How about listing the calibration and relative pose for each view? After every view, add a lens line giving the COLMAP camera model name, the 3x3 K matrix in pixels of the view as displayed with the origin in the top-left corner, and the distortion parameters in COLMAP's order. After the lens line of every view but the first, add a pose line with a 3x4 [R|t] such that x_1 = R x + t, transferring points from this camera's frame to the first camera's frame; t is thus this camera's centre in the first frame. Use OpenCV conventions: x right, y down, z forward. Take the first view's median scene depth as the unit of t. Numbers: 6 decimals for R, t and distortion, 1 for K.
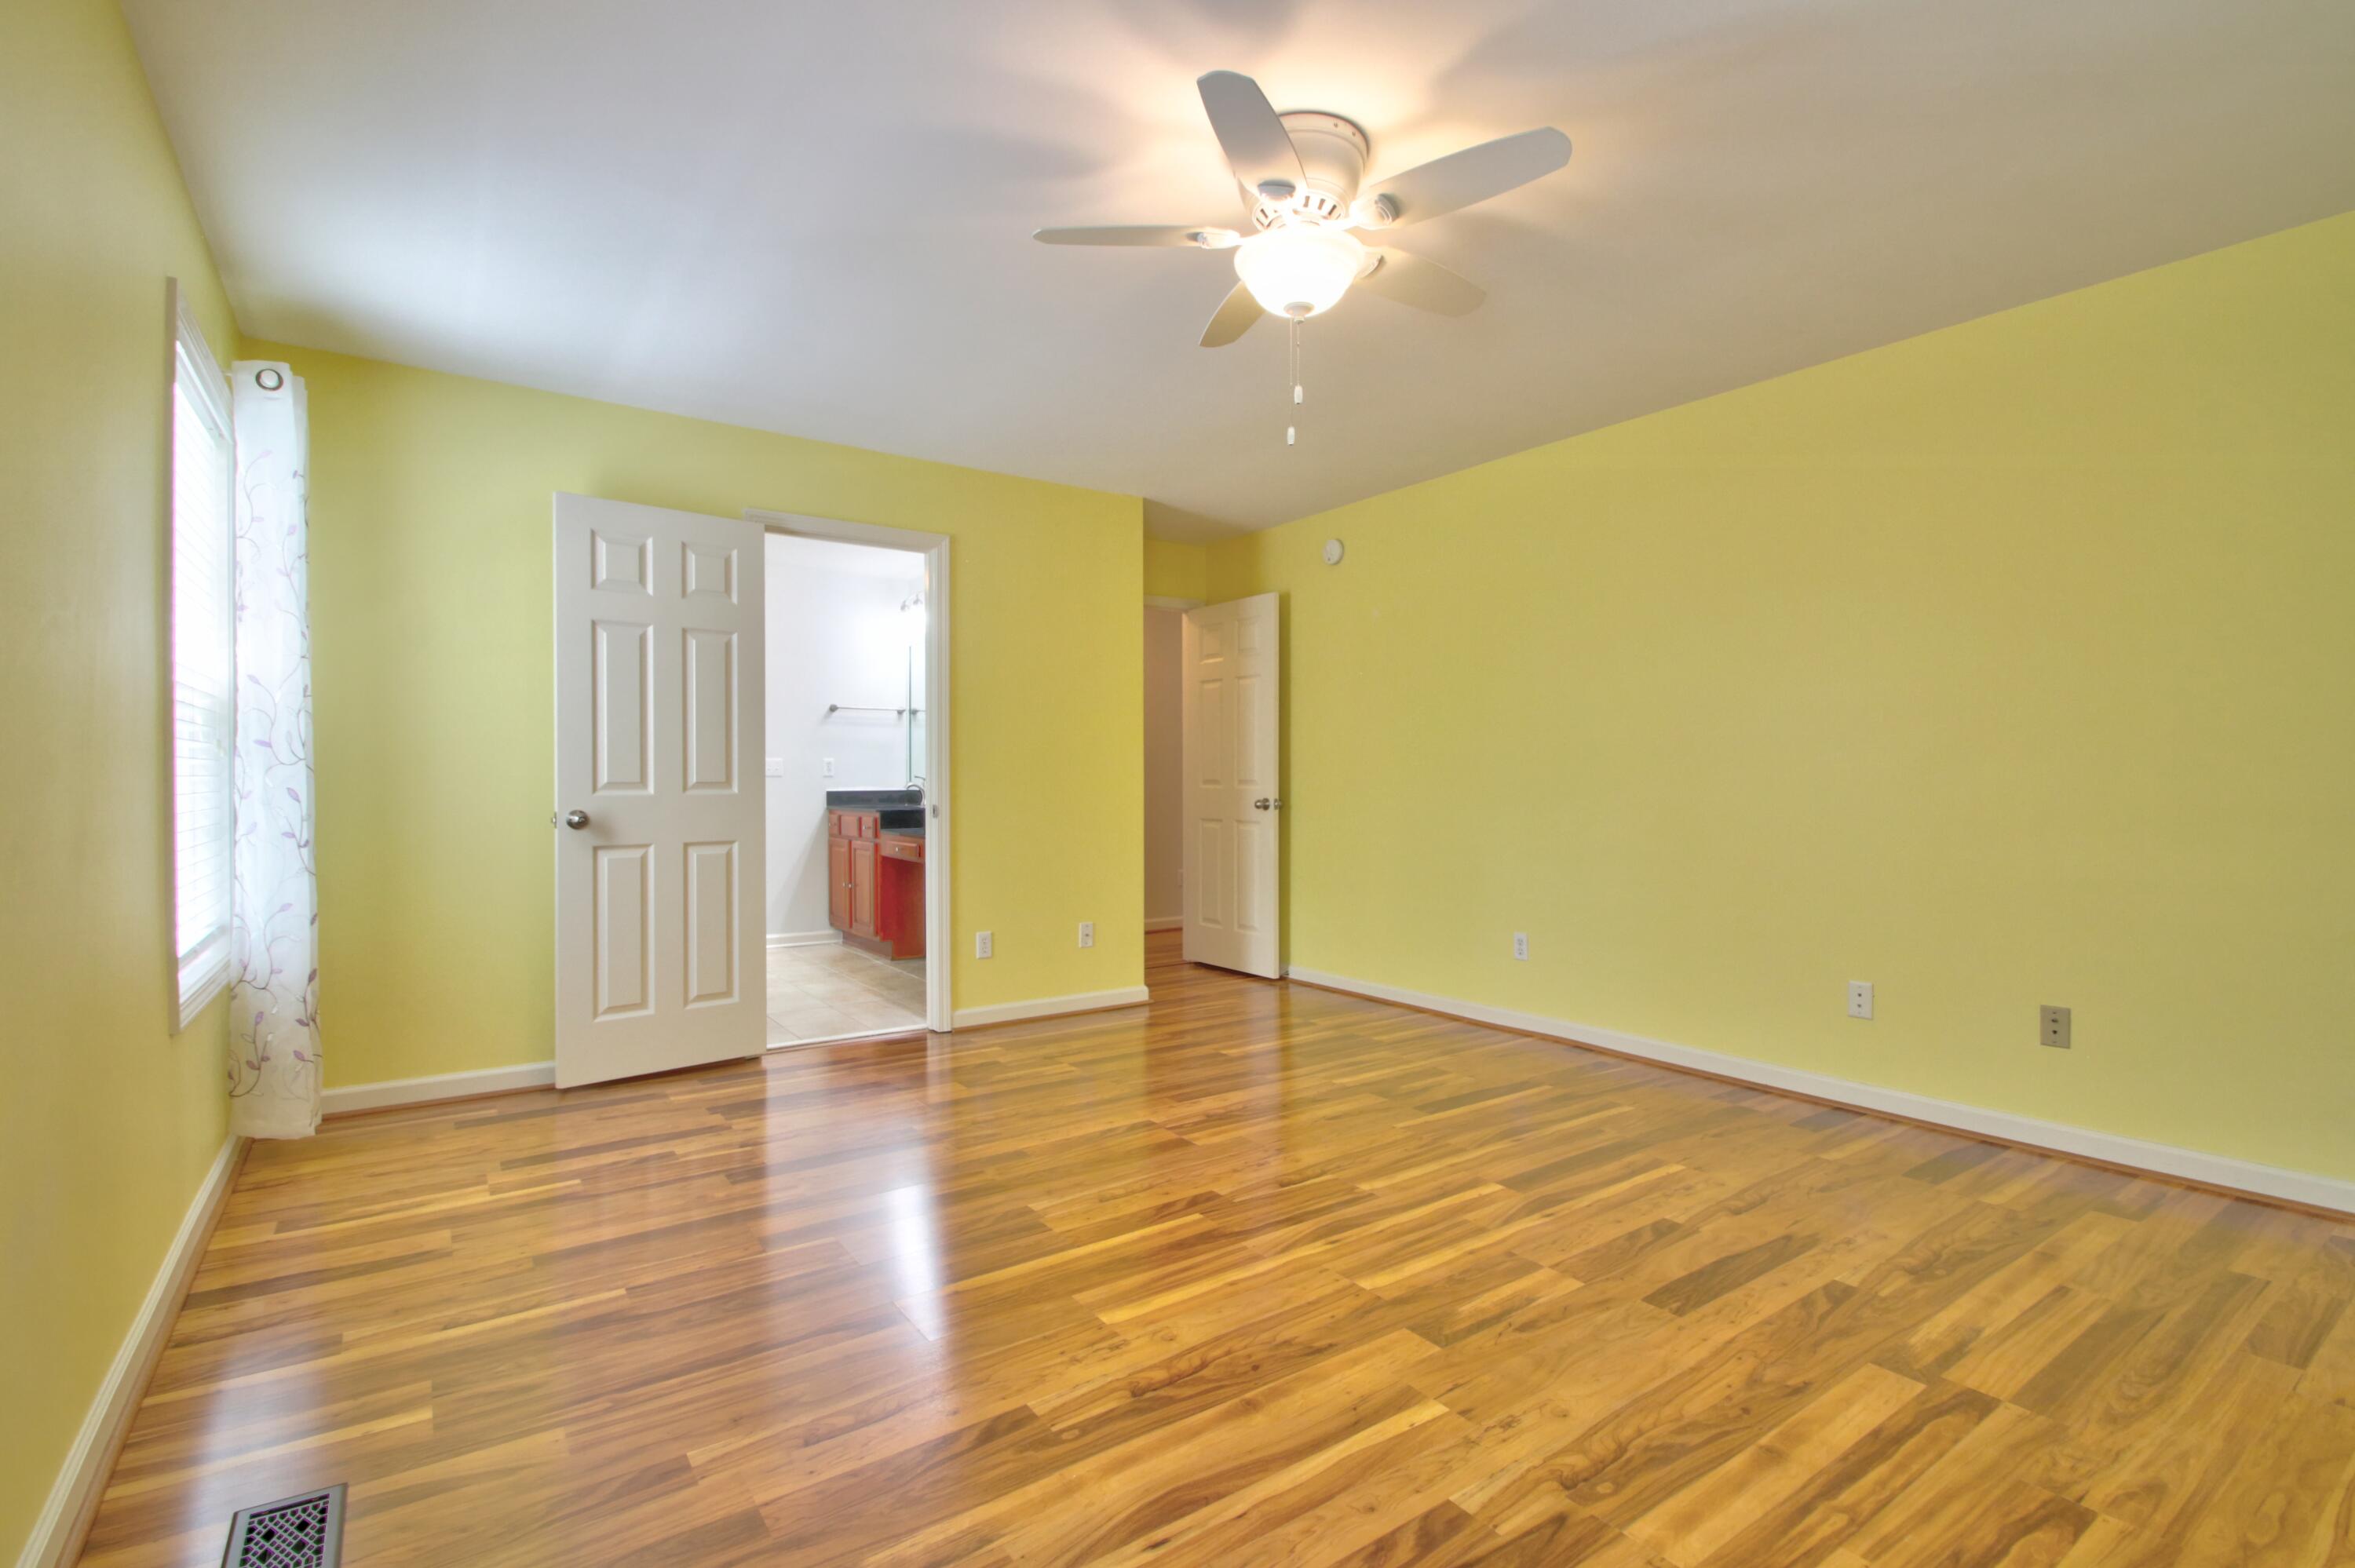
lens RADIAL K [[1082.6, 0, 1178.7], [0, 1082.6, 785.2], [0, 0, 1]] dist [0.013608, -0.018777]
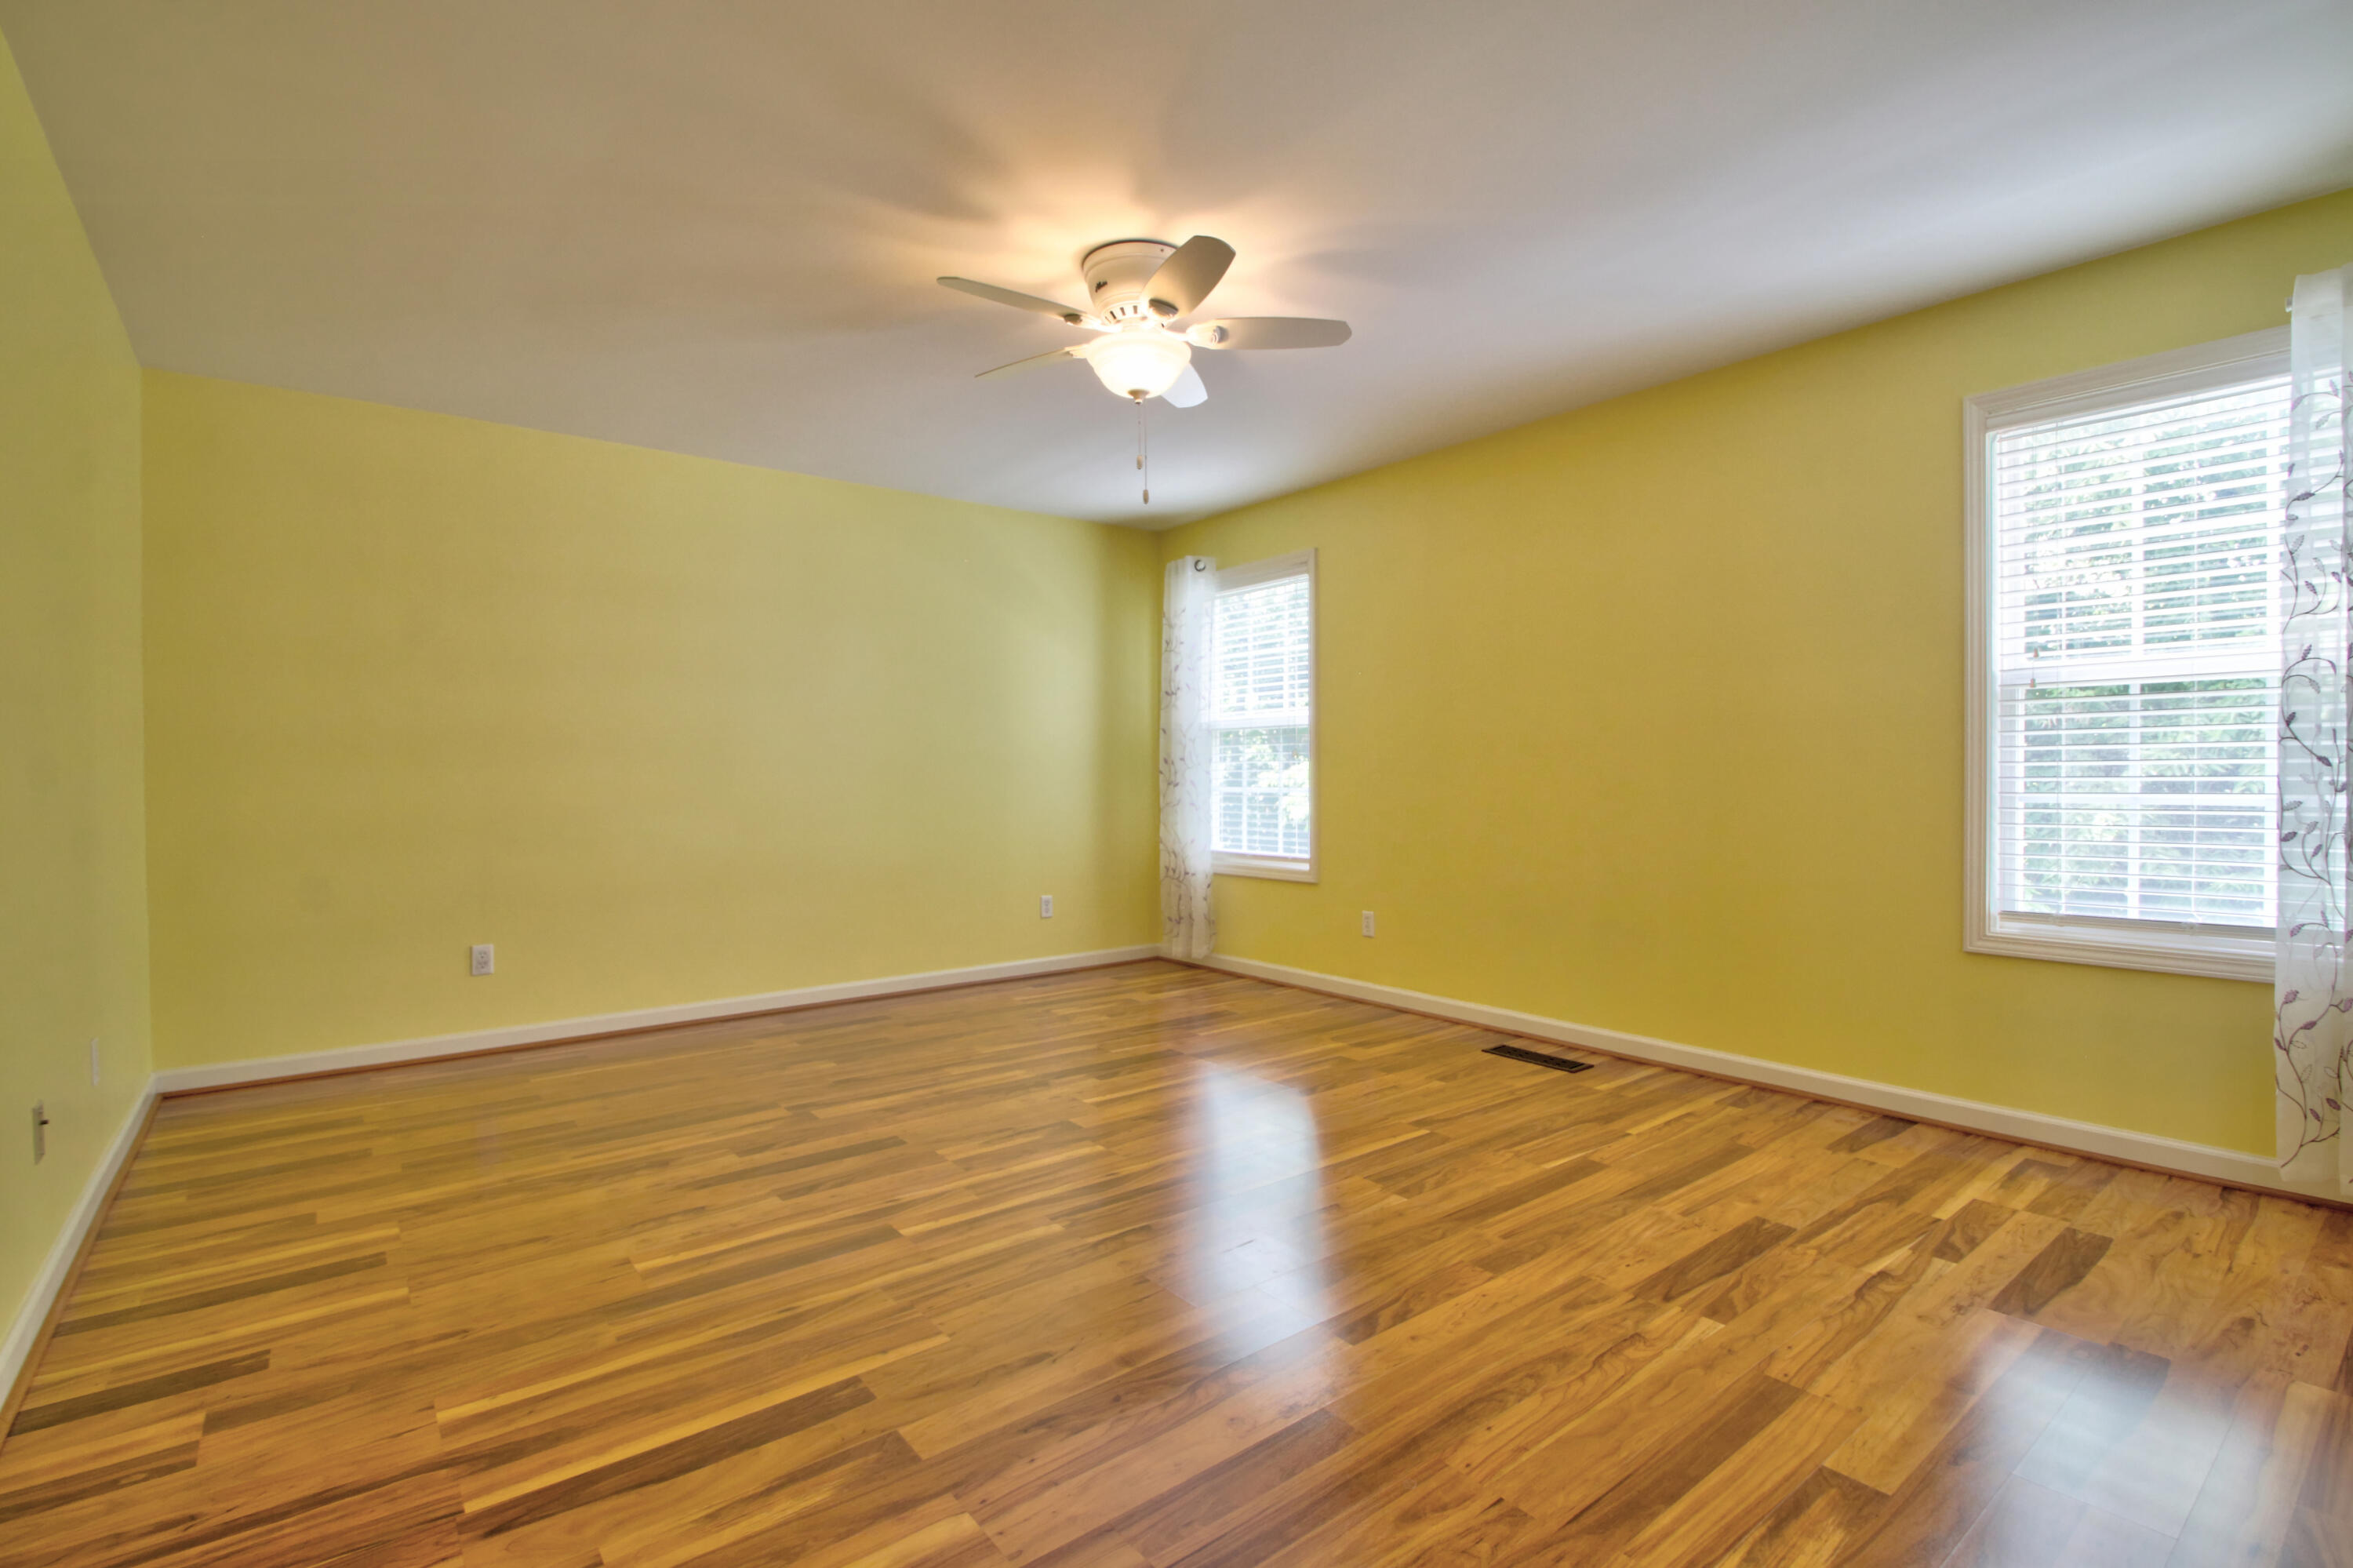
lens RADIAL K [[1081.8, 0, 1177.7], [0, 1081.8, 785.2], [0, 0, 1]] dist [0.013608, -0.018777]
pose [[-0.998397, 0.009476, -0.055795, 0.120196], [0.008679, 0.999857, 0.014502, -0.006821], [0.055925, 0.013995, -0.998337, 1.936315]]
